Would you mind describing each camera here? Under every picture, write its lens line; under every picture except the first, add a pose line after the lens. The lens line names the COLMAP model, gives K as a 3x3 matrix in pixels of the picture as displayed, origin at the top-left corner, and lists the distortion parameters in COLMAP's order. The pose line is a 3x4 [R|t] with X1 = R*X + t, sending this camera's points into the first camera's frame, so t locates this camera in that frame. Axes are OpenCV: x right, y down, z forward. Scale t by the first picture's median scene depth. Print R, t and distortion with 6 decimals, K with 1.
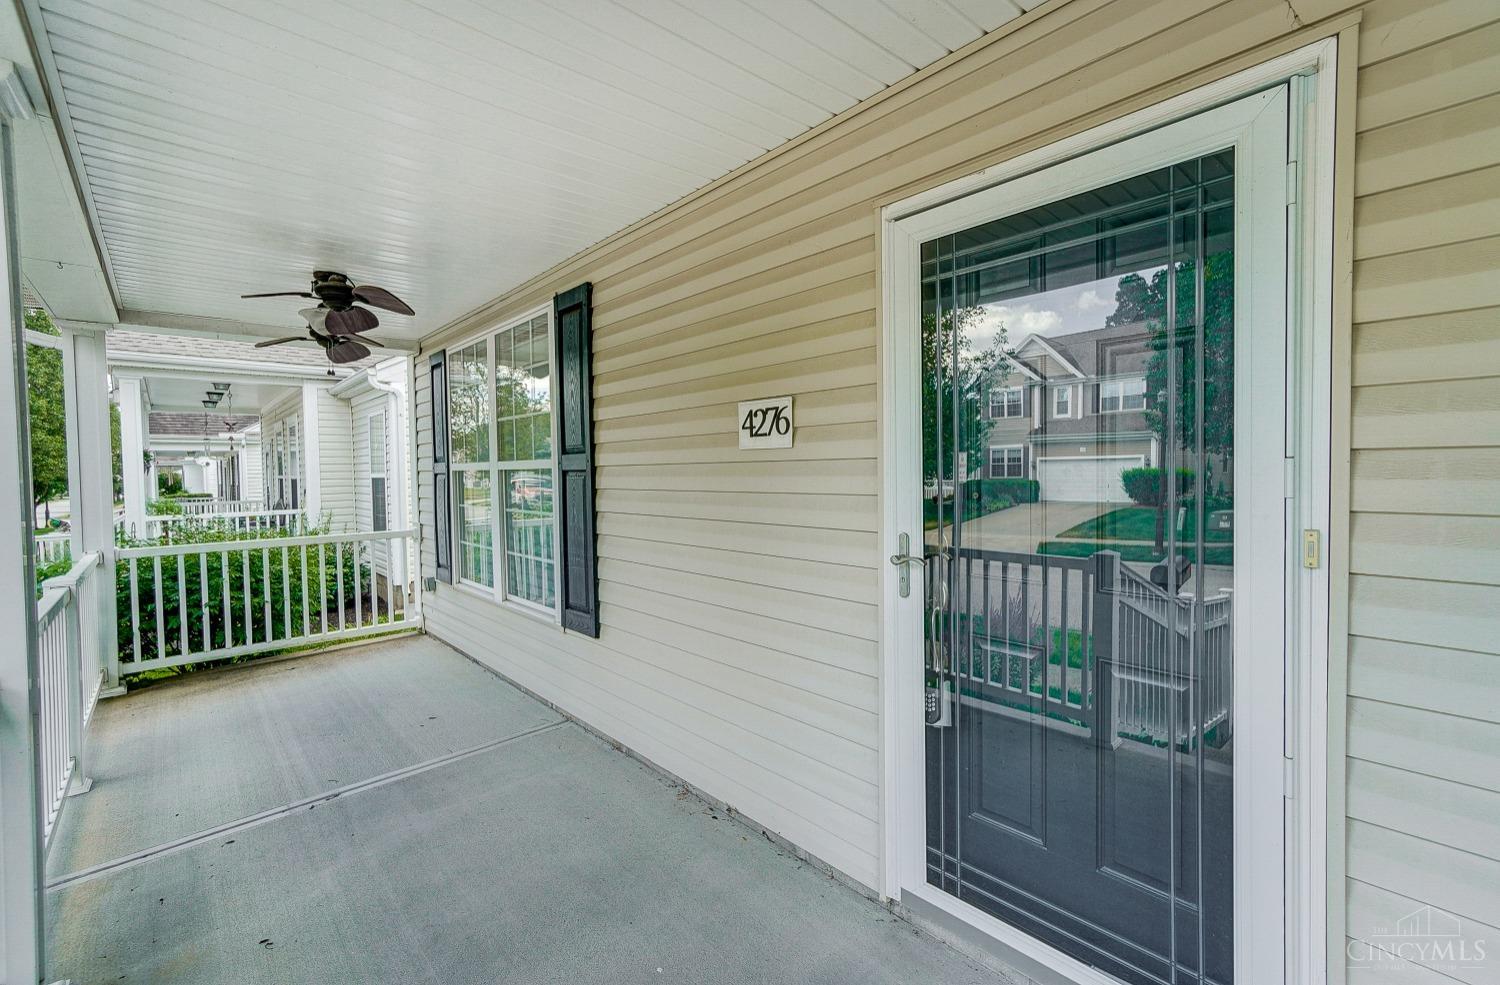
lens RADIAL K [[630.2, 0, 772.6], [0, 630.2, 486.2], [0, 0, 1]] dist [-0.000594, 0.000241]
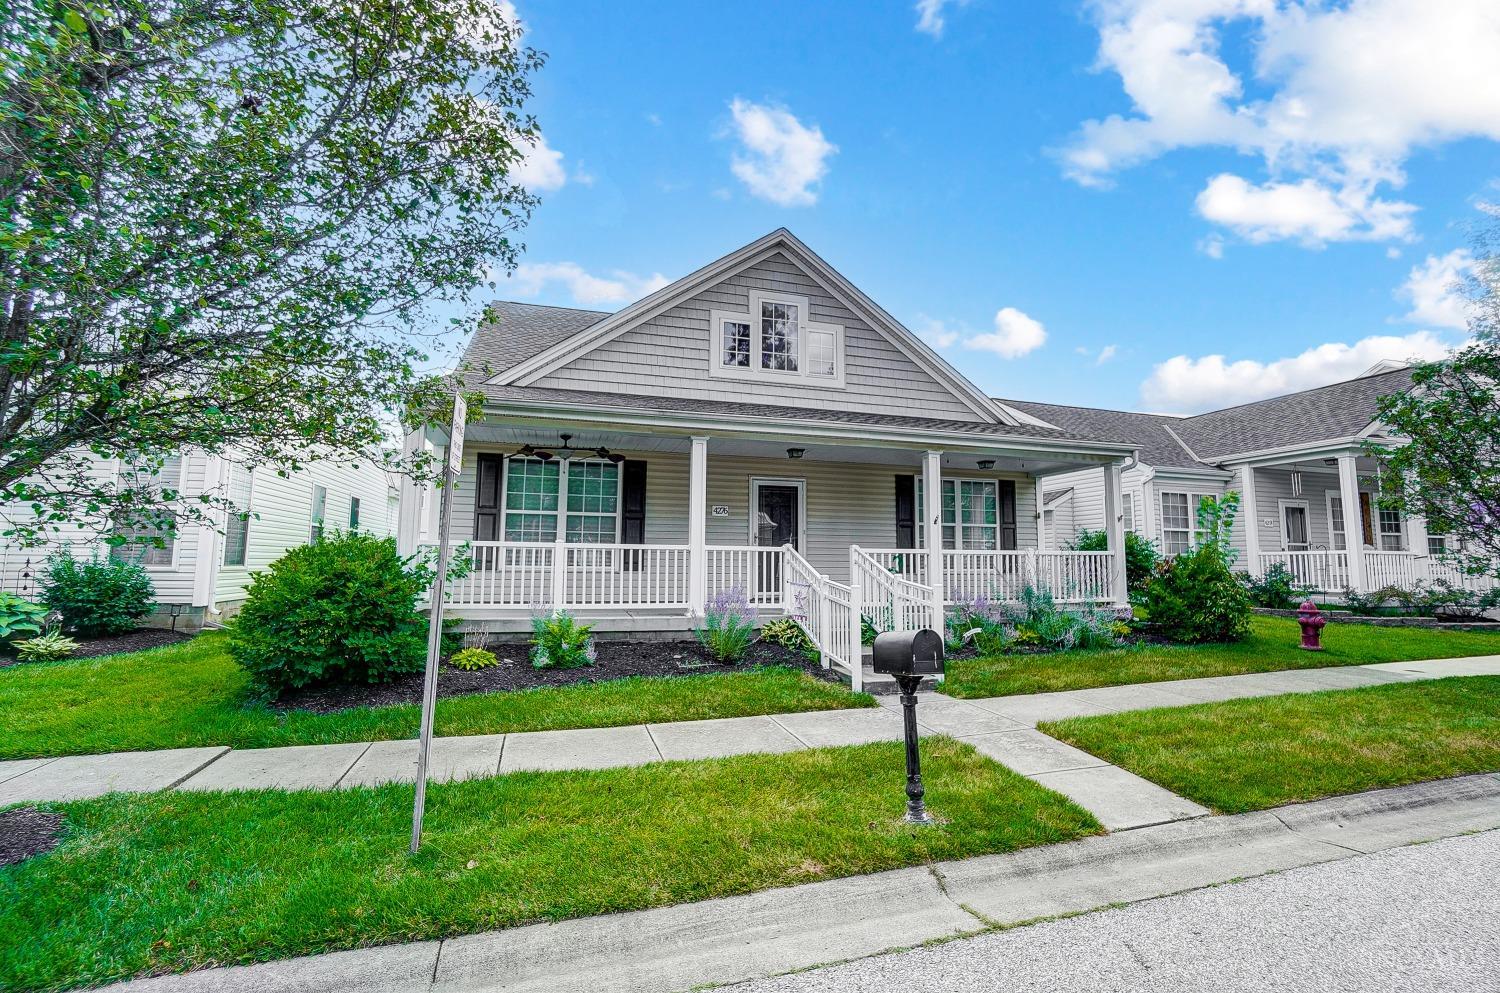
lens RADIAL K [[678.6, 0, 764.1], [0, 678.6, 495.2], [0, 0, 1]] dist [-0.061417, 0.020281]
pose [[0.446095, 0.113123, 0.887808, -4.182011], [0.013490, 0.991017, -0.133052, 0.442407], [-0.894884, 0.071331, 0.440562, -1.456535]]
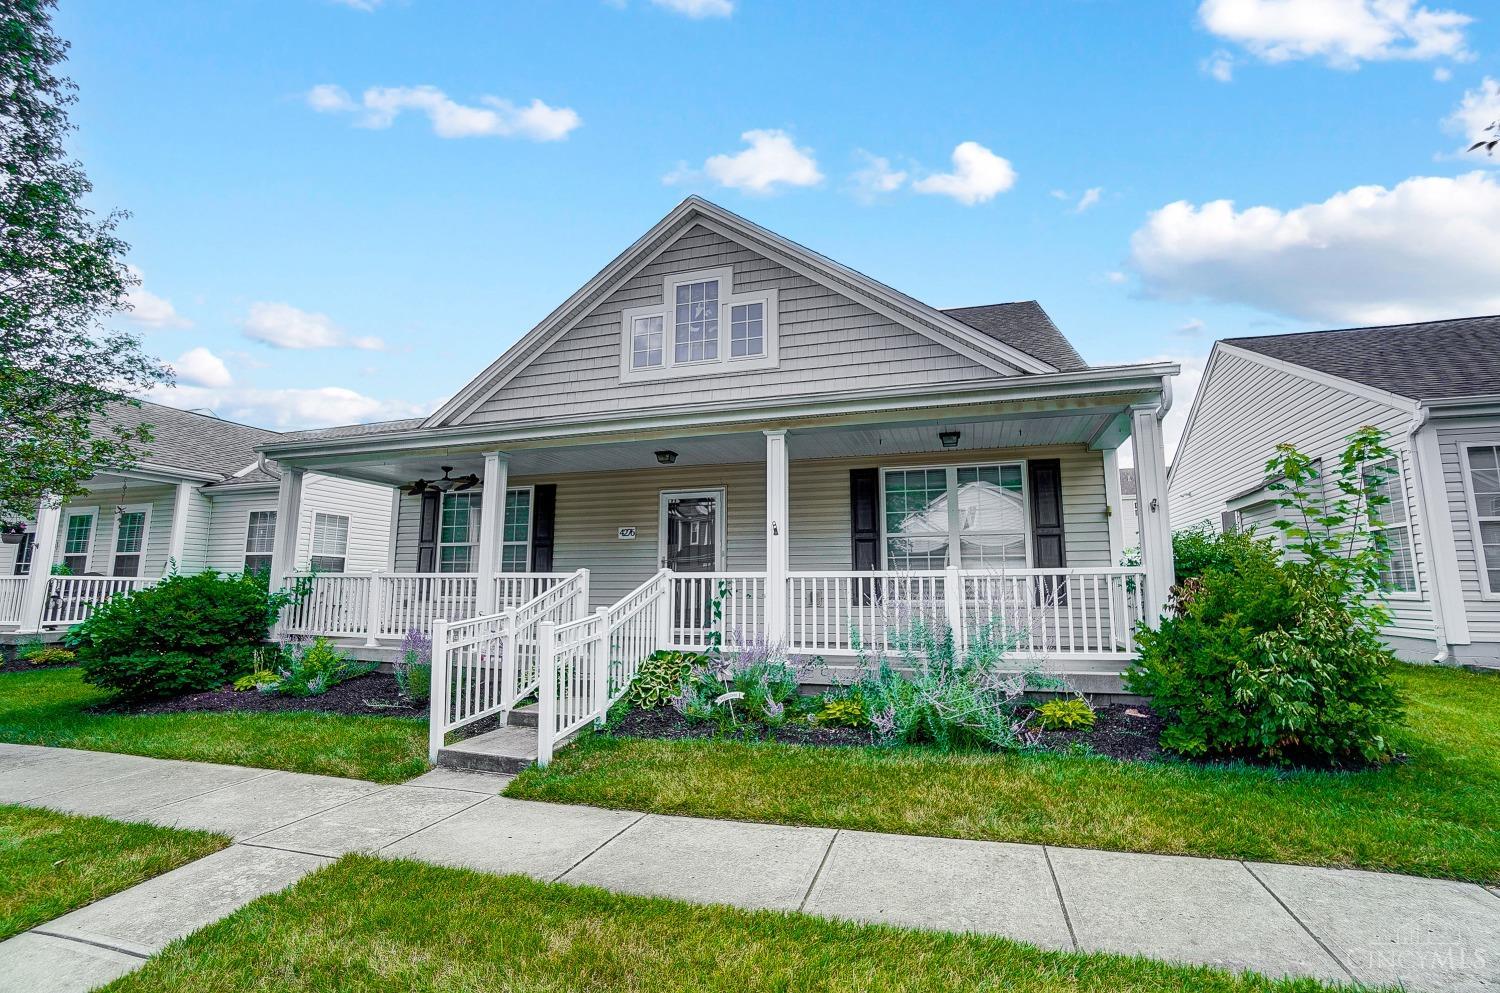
lens RADIAL K [[678.6, 0, 764.1], [0, 678.6, 495.2], [0, 0, 1]] dist [-0.061417, 0.020281]
pose [[0.874710, 0.088983, 0.476408, -1.298098], [-0.002196, 0.983718, -0.179706, 0.431644], [-0.484642, 0.156144, 0.860663, -3.123261]]
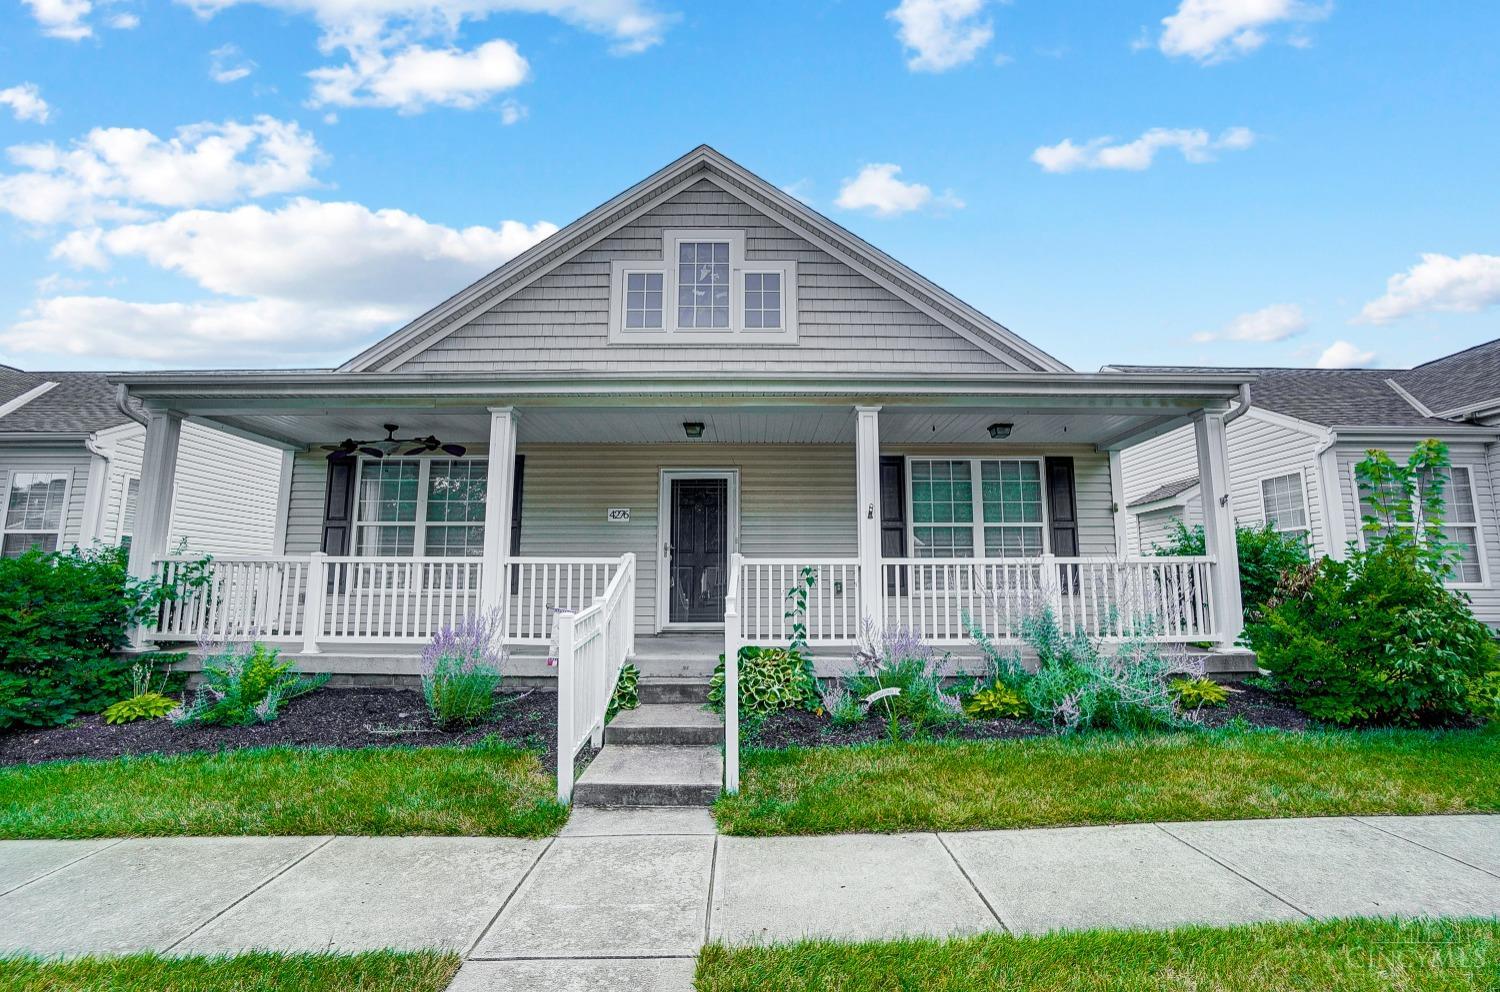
lens RADIAL K [[670.4, 0, 761.4], [0, 670.4, 502.2], [0, 0, 1]] dist [-0.063253, 0.023480]
pose [[0.685700, 0.114338, 0.718848, -2.107244], [0.011486, 0.985763, -0.167750, 0.455742], [-0.727794, 0.123283, 0.674624, -2.064419]]
